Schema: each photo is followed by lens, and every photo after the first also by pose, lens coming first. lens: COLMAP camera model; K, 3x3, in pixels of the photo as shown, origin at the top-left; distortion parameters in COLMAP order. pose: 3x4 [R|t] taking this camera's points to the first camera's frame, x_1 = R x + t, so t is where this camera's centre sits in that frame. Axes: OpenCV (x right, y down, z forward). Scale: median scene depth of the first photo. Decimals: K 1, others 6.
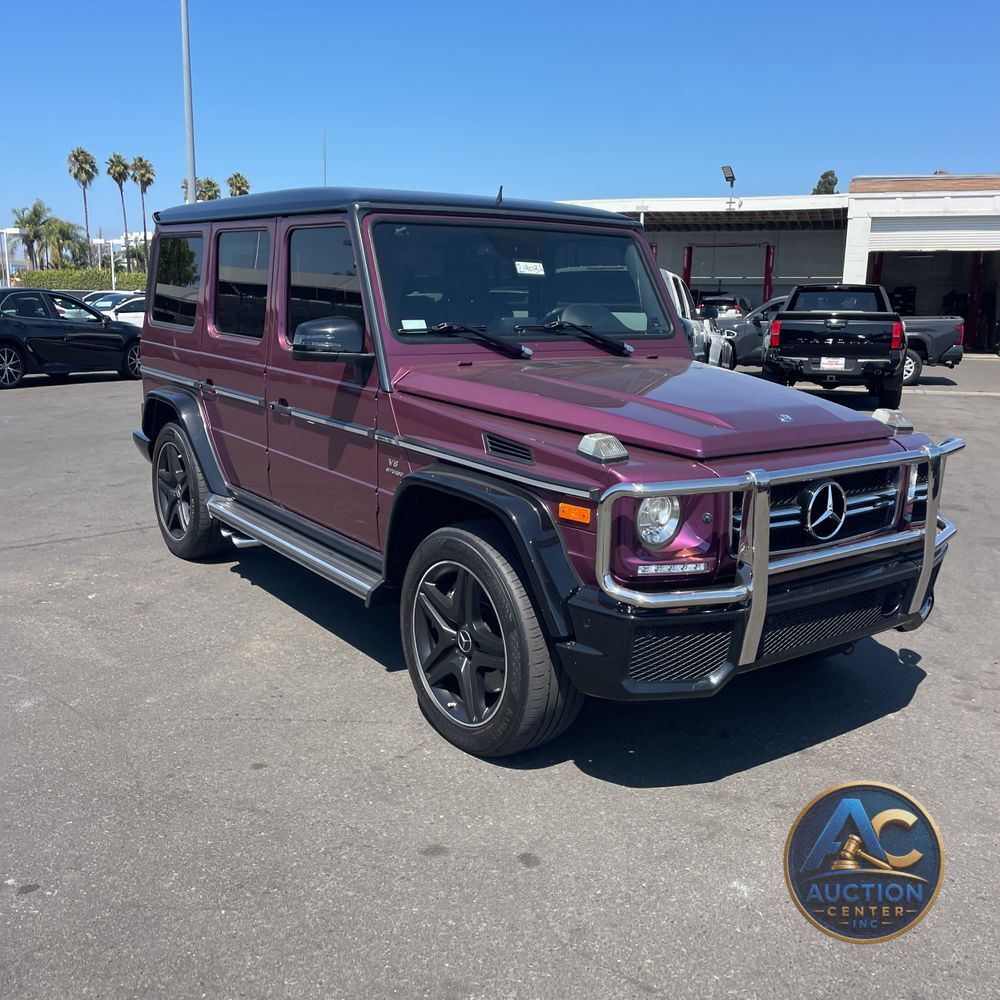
lens RADIAL K [[1014.7, 0, 491.9], [0, 1014.7, 506.2], [0, 0, 1]] dist [0.046249, 0.000000]
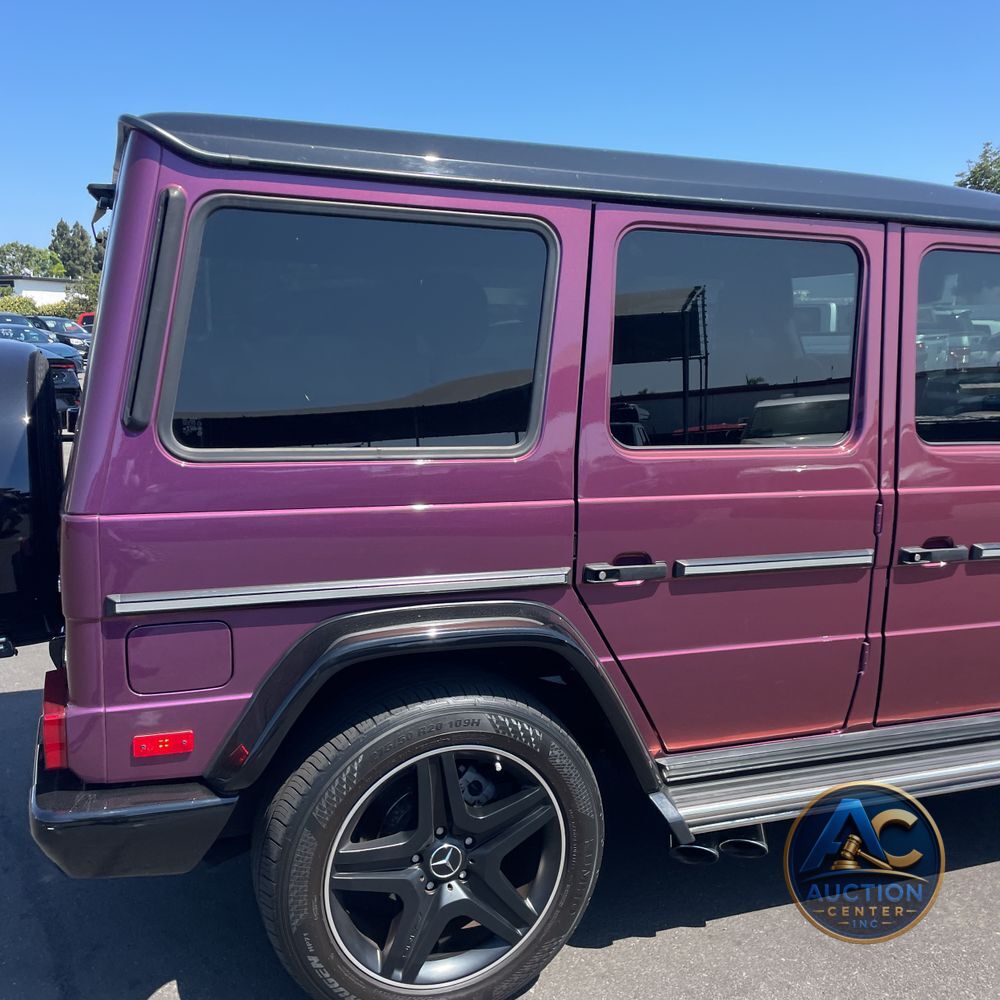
lens RADIAL K [[1014.7, 0, 480.0], [0, 1014.7, 500.4], [0, 0, 1]] dist [0.046249, 0.000000]
pose [[0.252320, -0.176399, 0.951429, -0.887298], [0.188355, 0.973390, 0.130519, -0.270857], [-0.949135, 0.146274, 0.278832, 1.160418]]
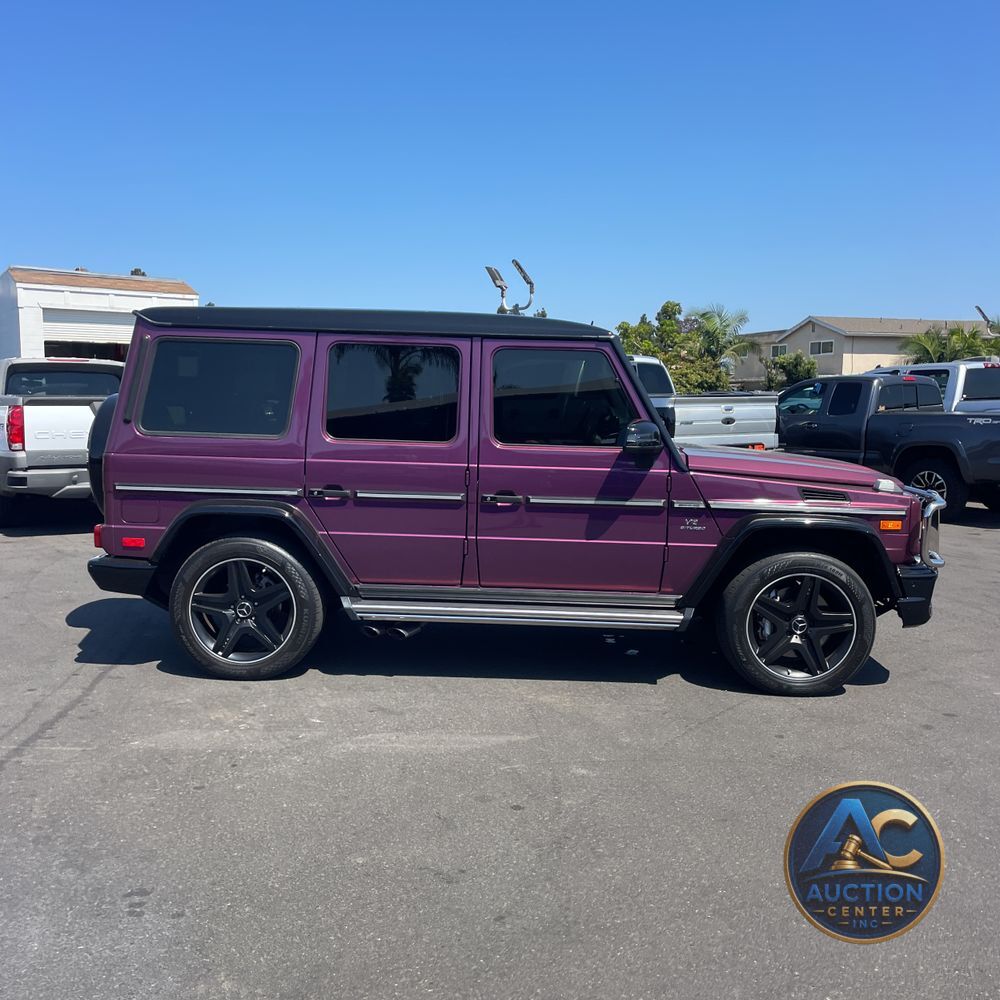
lens RADIAL K [[1014.7, 0, 504.5], [0, 1014.7, 492.3], [0, 0, 1]] dist [0.046249, 0.000000]
pose [[0.599348, -0.089351, 0.795486, -1.213990], [0.162515, 0.986638, -0.011622, -0.096770], [-0.783818, 0.136244, 0.605860, 0.316279]]
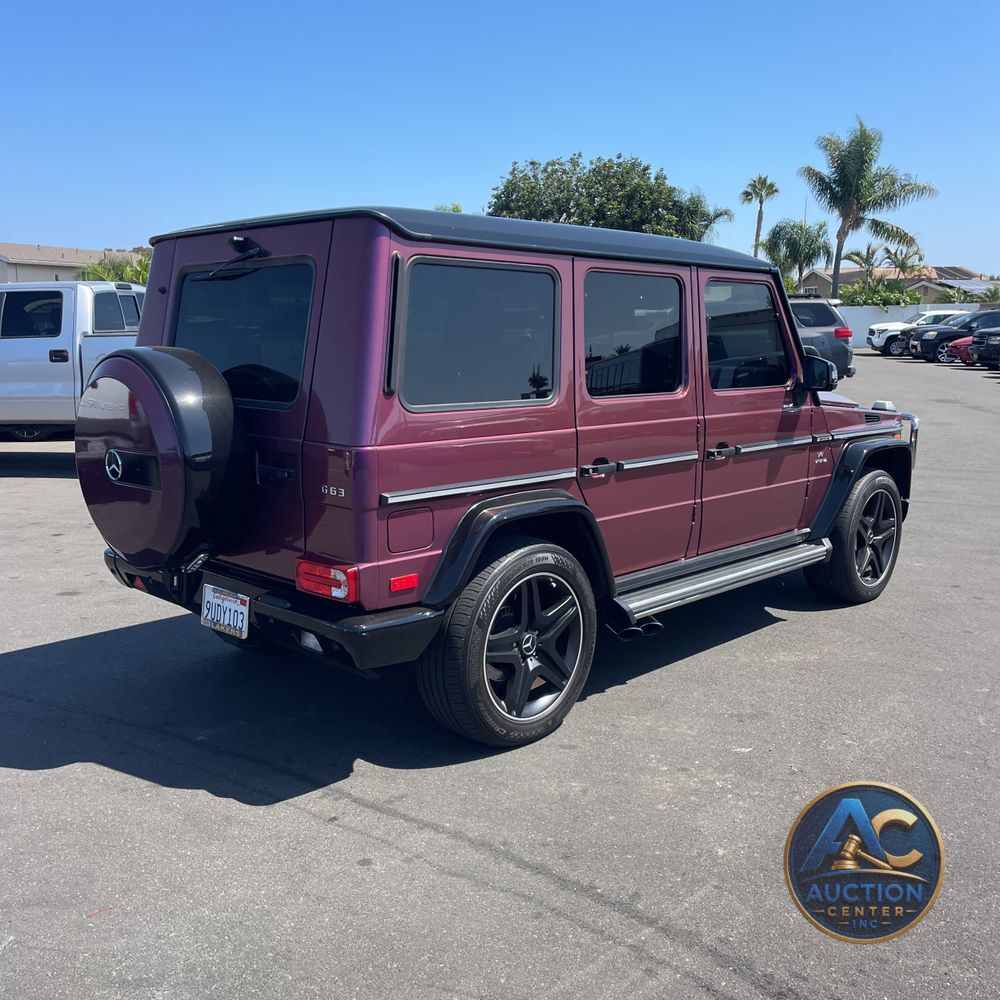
lens RADIAL K [[1014.7, 0, 478.8], [0, 1014.7, 490.3], [0, 0, 1]] dist [0.046249, 0.000000]
pose [[-0.168496, -0.174642, 0.970108, -1.261087], [0.205360, 0.956364, 0.207836, -0.348520], [-0.964073, 0.234241, -0.125279, 1.478675]]
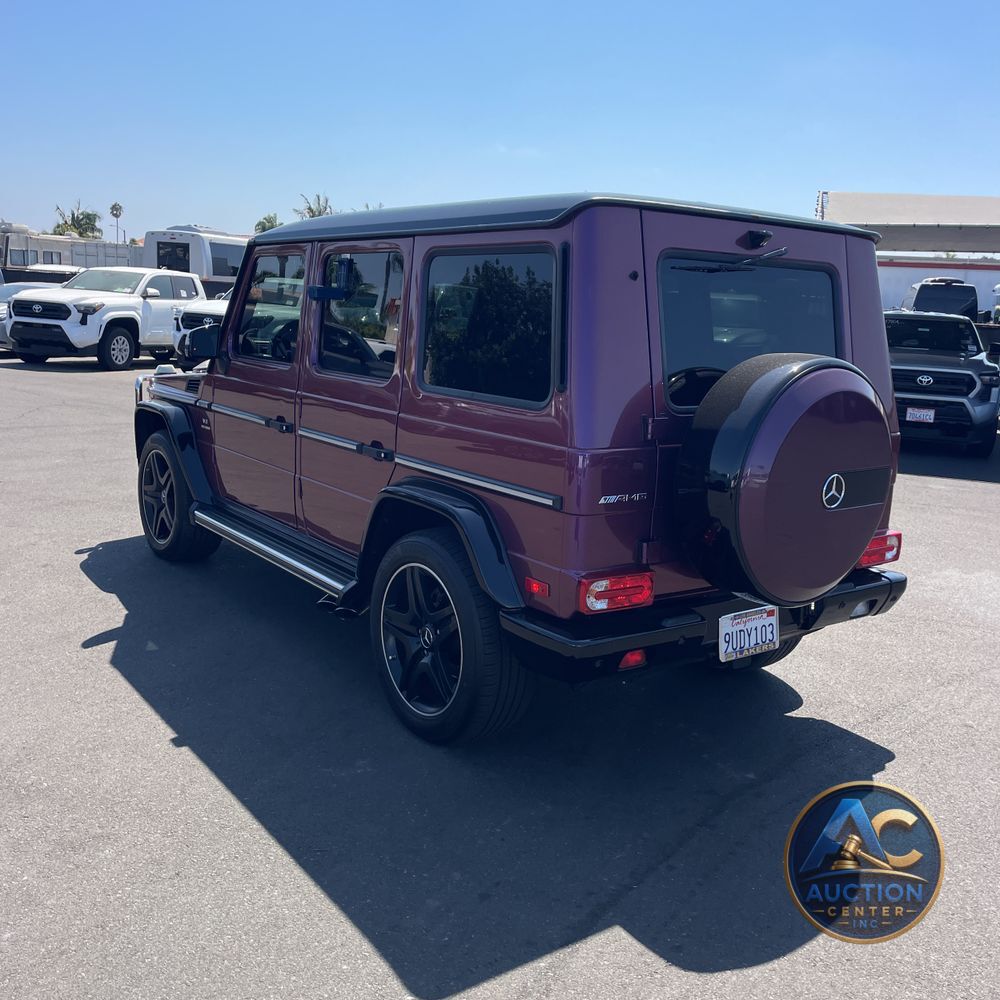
lens RADIAL K [[1014.7, 0, 462.9], [0, 1014.7, 494.8], [0, 0, 1]] dist [0.046249, 0.000000]
pose [[-0.997427, -0.071689, 0.000149, -0.074250], [-0.066000, 0.919081, 0.388503, -0.529670], [-0.027988, 0.387494, -0.921447, 2.384135]]
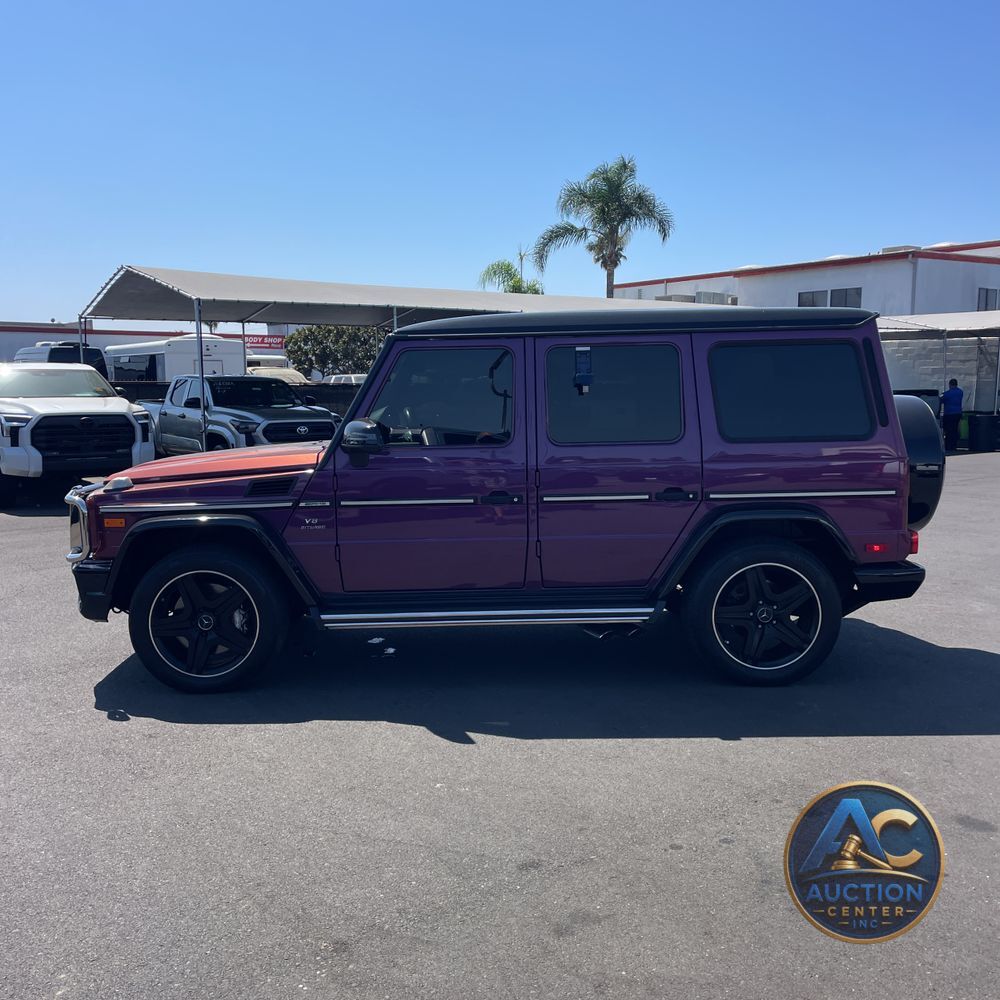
lens RADIAL K [[1014.7, 0, 496.9], [0, 1014.7, 479.4], [0, 0, 1]] dist [0.046249, 0.000000]
pose [[-0.570876, 0.066716, -0.818321, 1.125976], [-0.171322, 0.965073, 0.198198, -0.421979], [0.802963, 0.253343, -0.539507, 1.992079]]
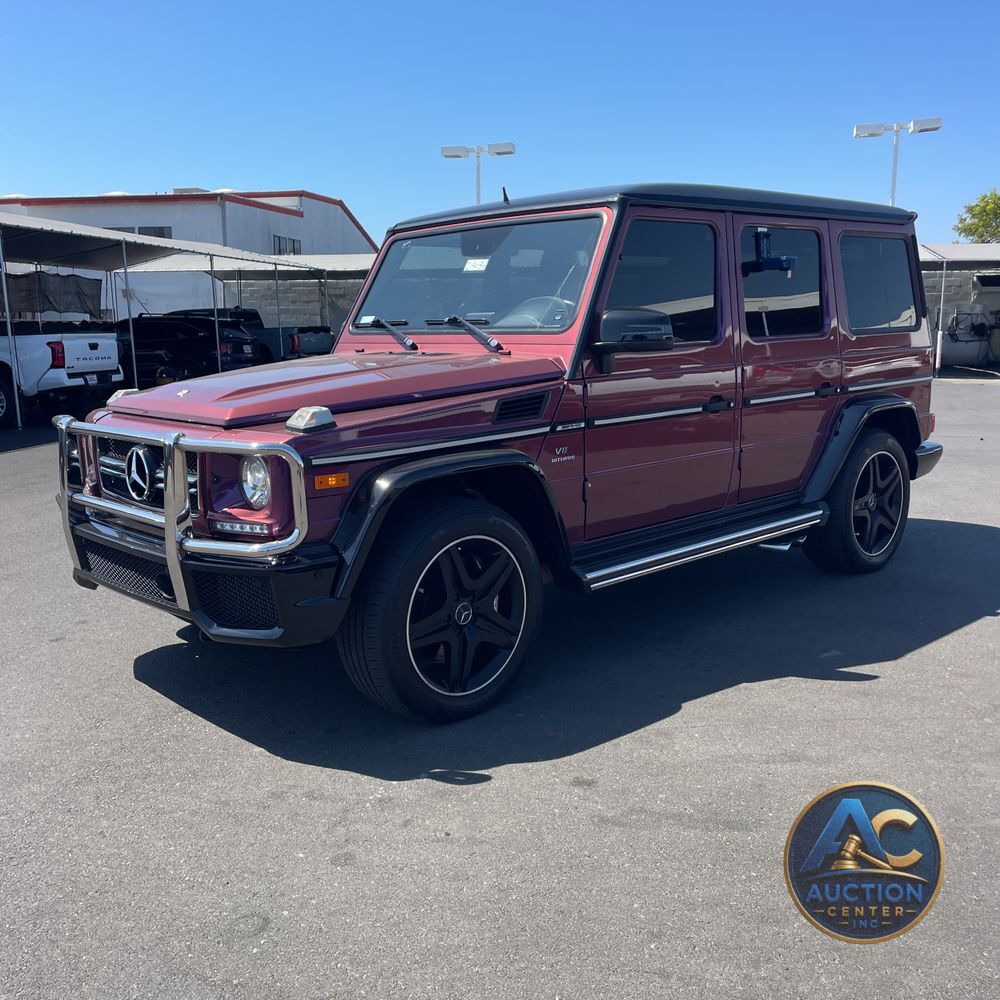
lens RADIAL K [[1014.7, 0, 479.2], [0, 1014.7, 487.5], [0, 0, 1]] dist [0.046249, 0.000000]
pose [[0.121887, 0.141025, -0.982474, 1.128653], [-0.189717, 0.974914, 0.116403, -0.138946], [0.974244, 0.172204, 0.145584, 0.923795]]
